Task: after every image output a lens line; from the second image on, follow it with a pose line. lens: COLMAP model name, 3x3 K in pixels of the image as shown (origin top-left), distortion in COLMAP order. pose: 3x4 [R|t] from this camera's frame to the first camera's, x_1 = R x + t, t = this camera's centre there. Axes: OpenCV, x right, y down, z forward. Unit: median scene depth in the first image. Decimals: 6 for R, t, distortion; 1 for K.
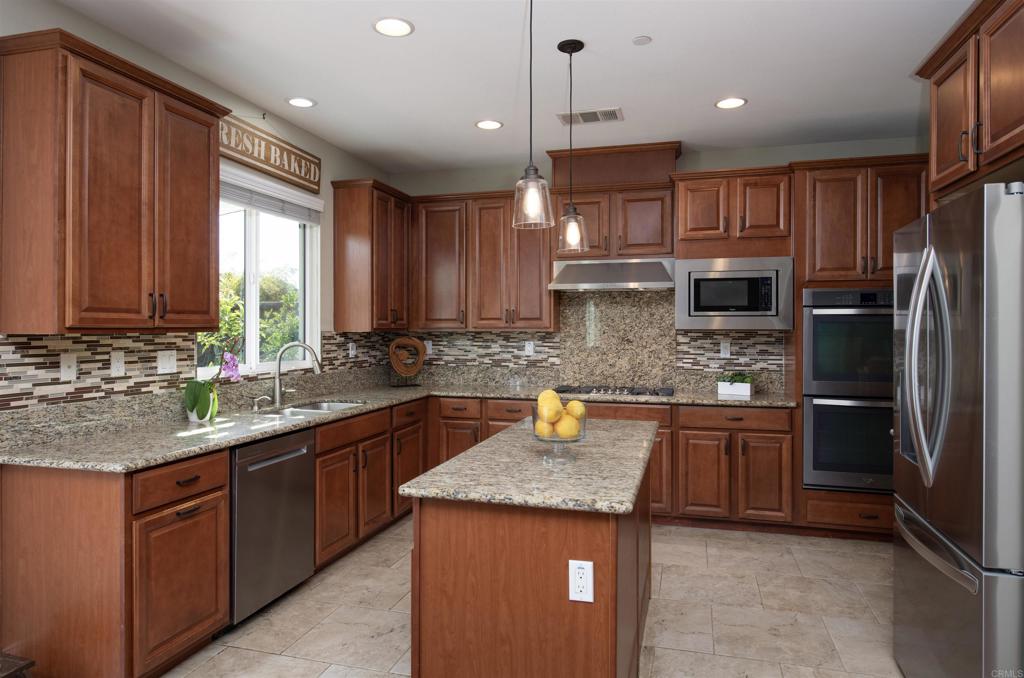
lens RADIAL K [[643.4, 0, 511.6], [0, 643.4, 329.9], [0, 0, 1]] dist [-0.005118, -0.000663]
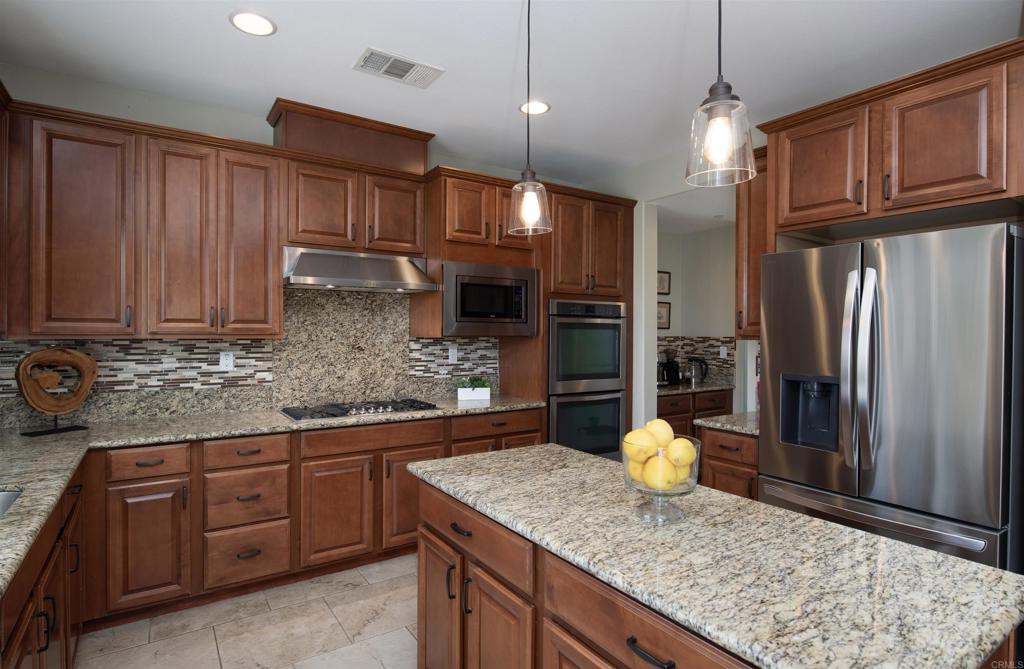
lens RADIAL K [[530.0, 0, 512.3], [0, 530.0, 334.7], [0, 0, 1]] dist [-0.000092, -0.001455]
pose [[0.642208, 0.000938, 0.766530, -0.246741], [0.000127, 0.999999, -0.001330, -0.000876], [-0.766531, 0.000952, 0.642207, 0.399064]]
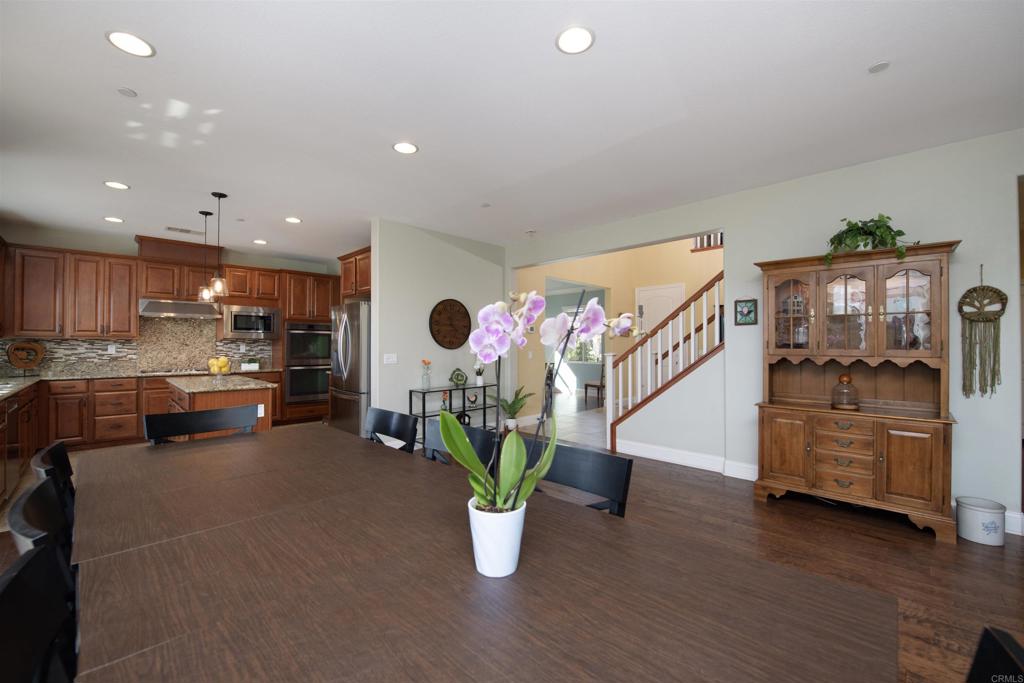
lens RADIAL K [[412.5, 0, 510.3], [0, 412.5, 341.9], [0, 0, 1]] dist [-0.016035, 0.001051]
pose [[0.488009, 0.008132, 0.872800, -0.415459], [0.005853, 0.999904, -0.012589, 0.030876], [-0.872819, 0.011252, 0.487915, -0.423775]]
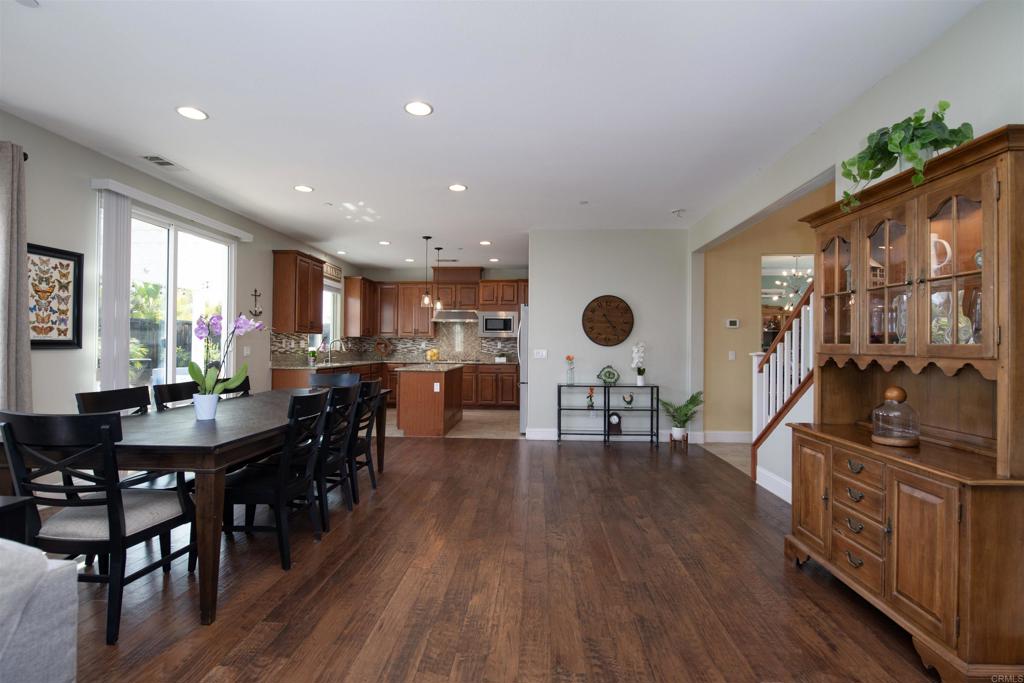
lens RADIAL K [[476.9, 0, 511.9], [0, 476.9, 341.2], [0, 0, 1]] dist [0.000719, 0.000076]
pose [[0.975645, 0.010572, 0.219099, -0.045110], [-0.007308, 0.999850, -0.015701, 0.043928], [-0.219232, 0.013718, 0.975576, -0.924453]]
